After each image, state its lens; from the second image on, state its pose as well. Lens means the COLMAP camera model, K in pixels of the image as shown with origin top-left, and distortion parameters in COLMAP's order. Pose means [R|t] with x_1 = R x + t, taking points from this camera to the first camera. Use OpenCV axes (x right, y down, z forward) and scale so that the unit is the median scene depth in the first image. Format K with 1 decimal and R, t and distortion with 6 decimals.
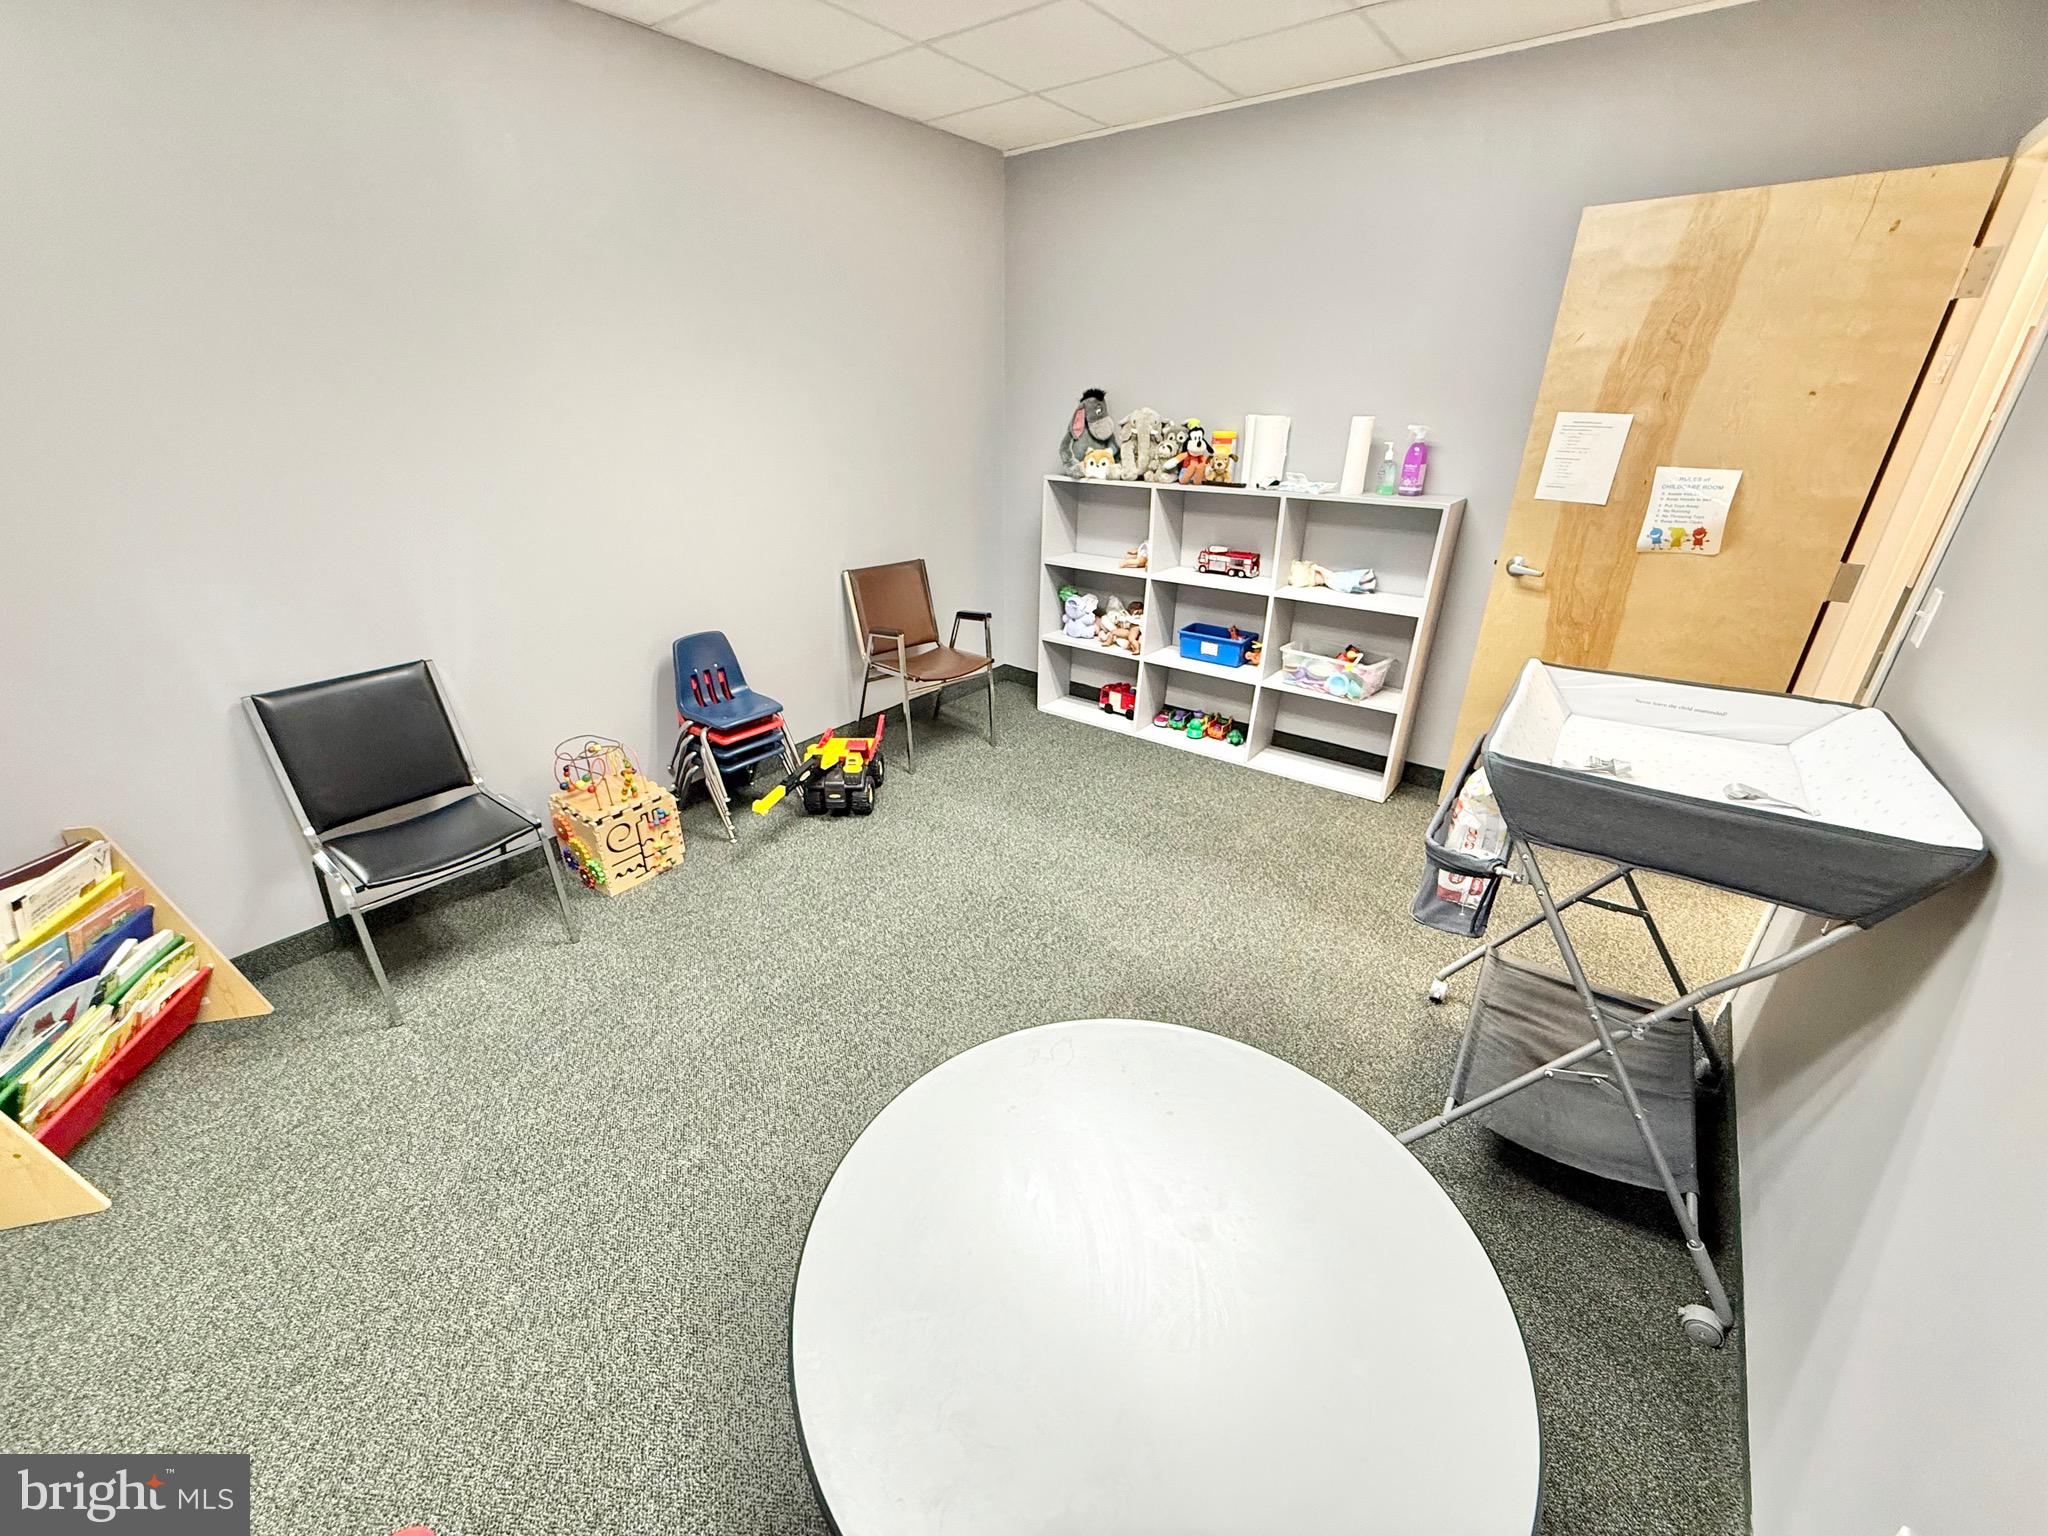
lens RADIAL K [[825.9, 0, 1026.5], [0, 825.9, 774.6], [0, 0, 1]] dist [0.002261, 0.000181]
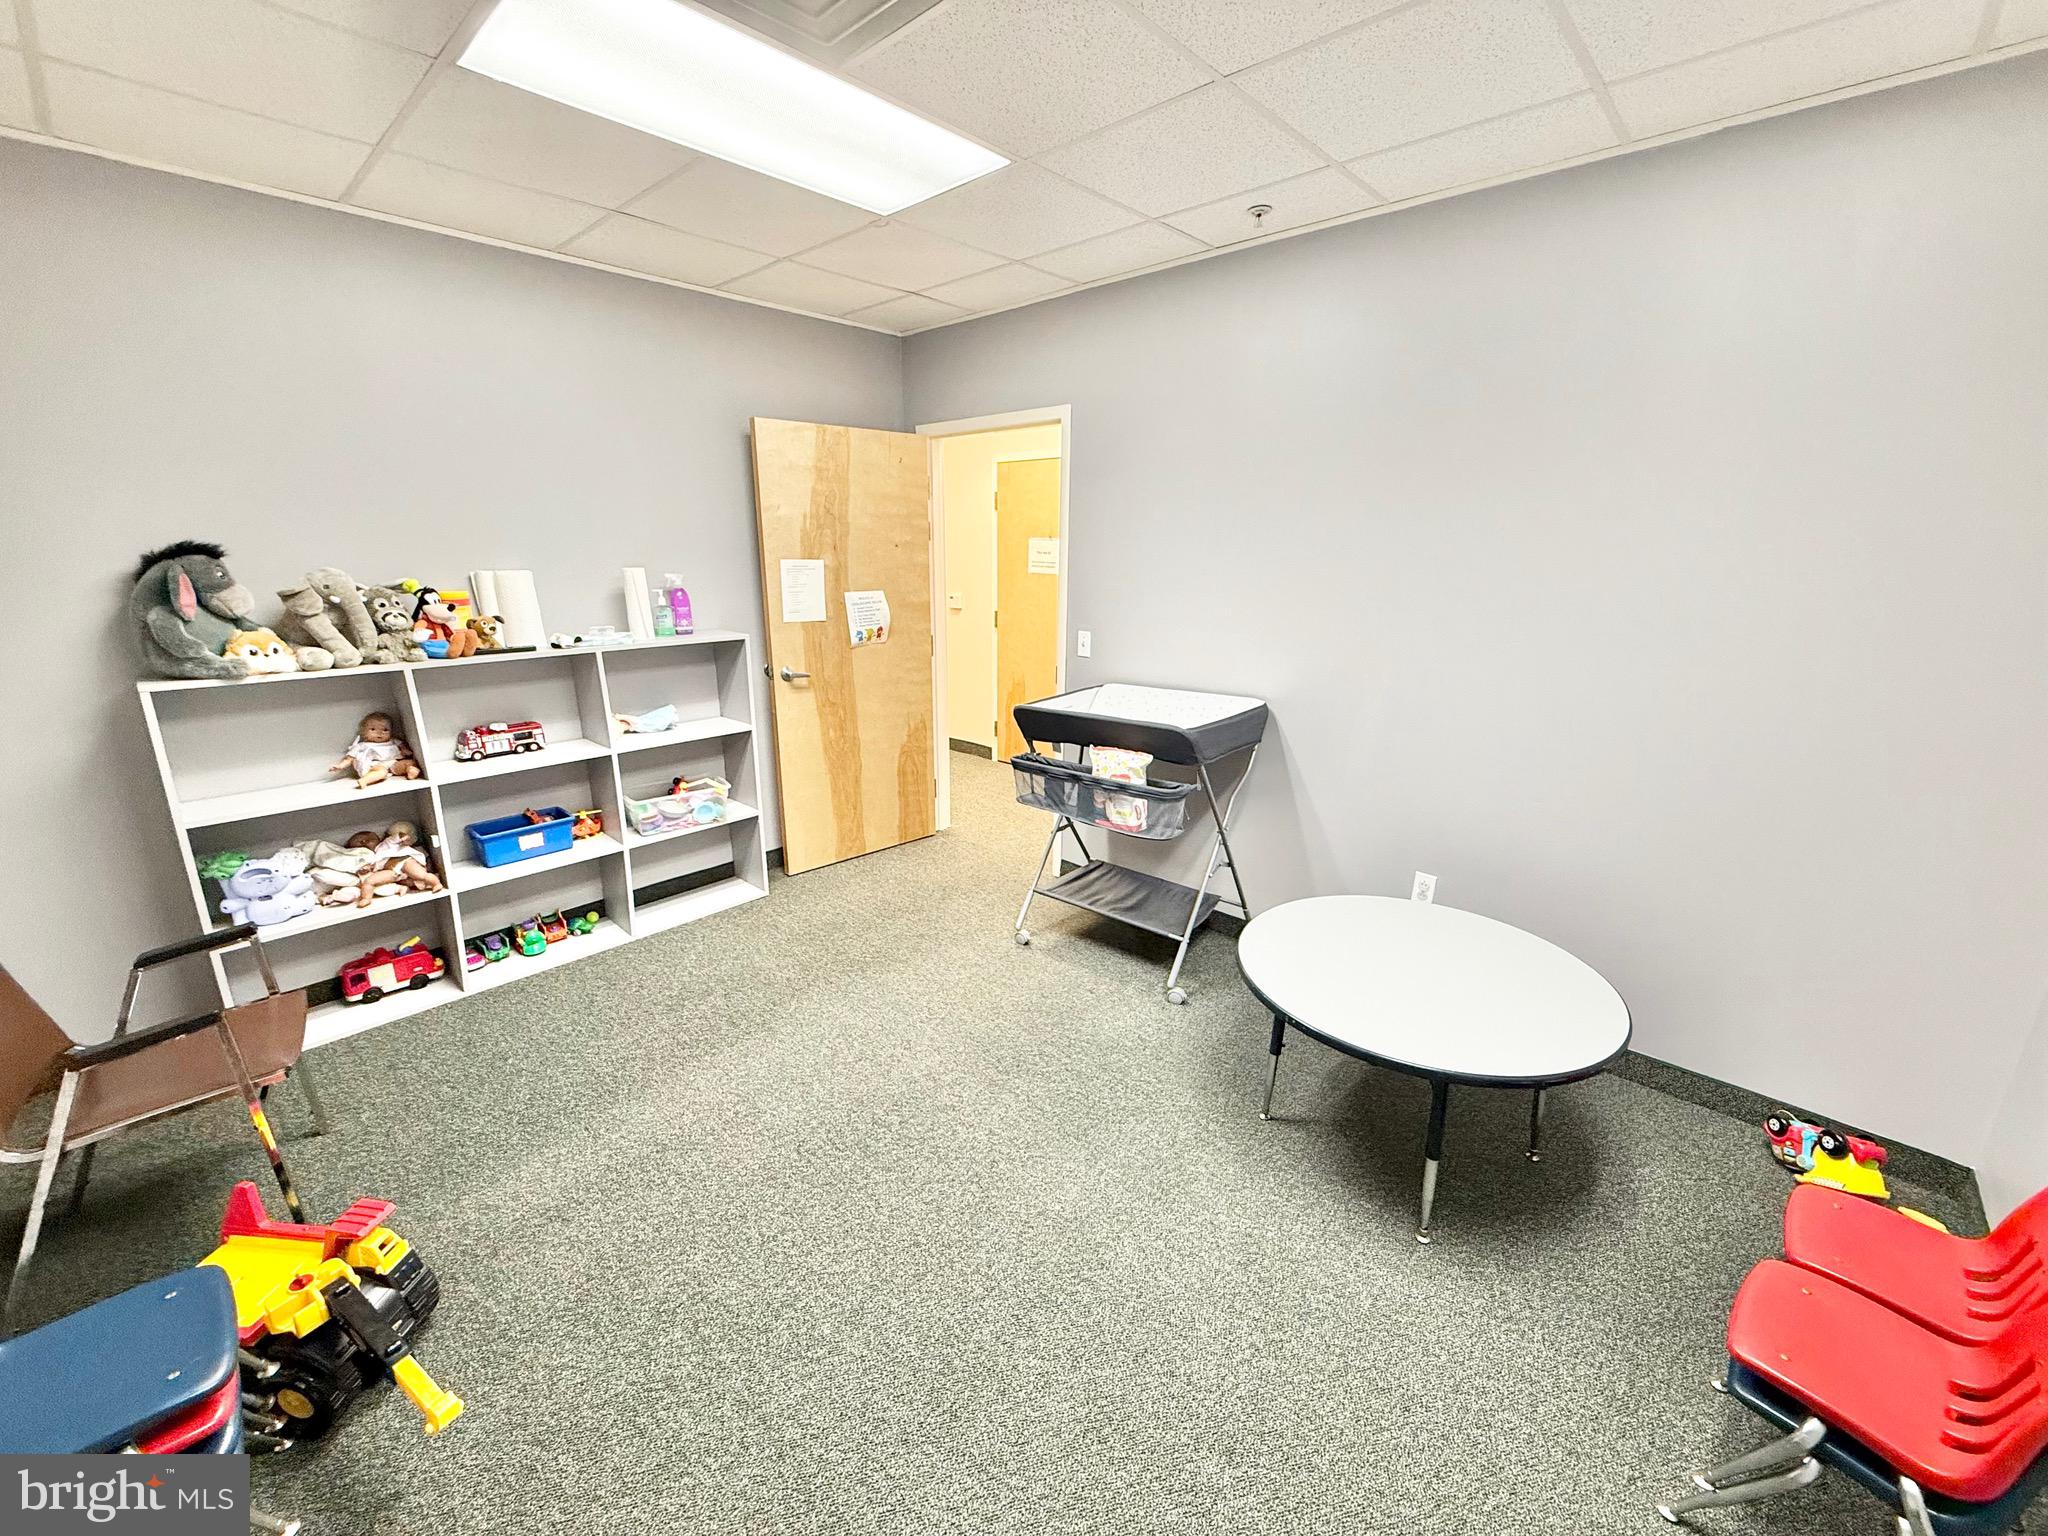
lens RADIAL K [[814.1, 0, 1021.8], [0, 814.1, 771.3], [0, 0, 1]] dist [-0.000779, 0.000033]
pose [[0.094311, -0.274960, 0.956819, -0.561069], [0.412495, 0.885513, 0.213810, -0.214878], [-0.906065, 0.374519, 0.196933, 0.433697]]
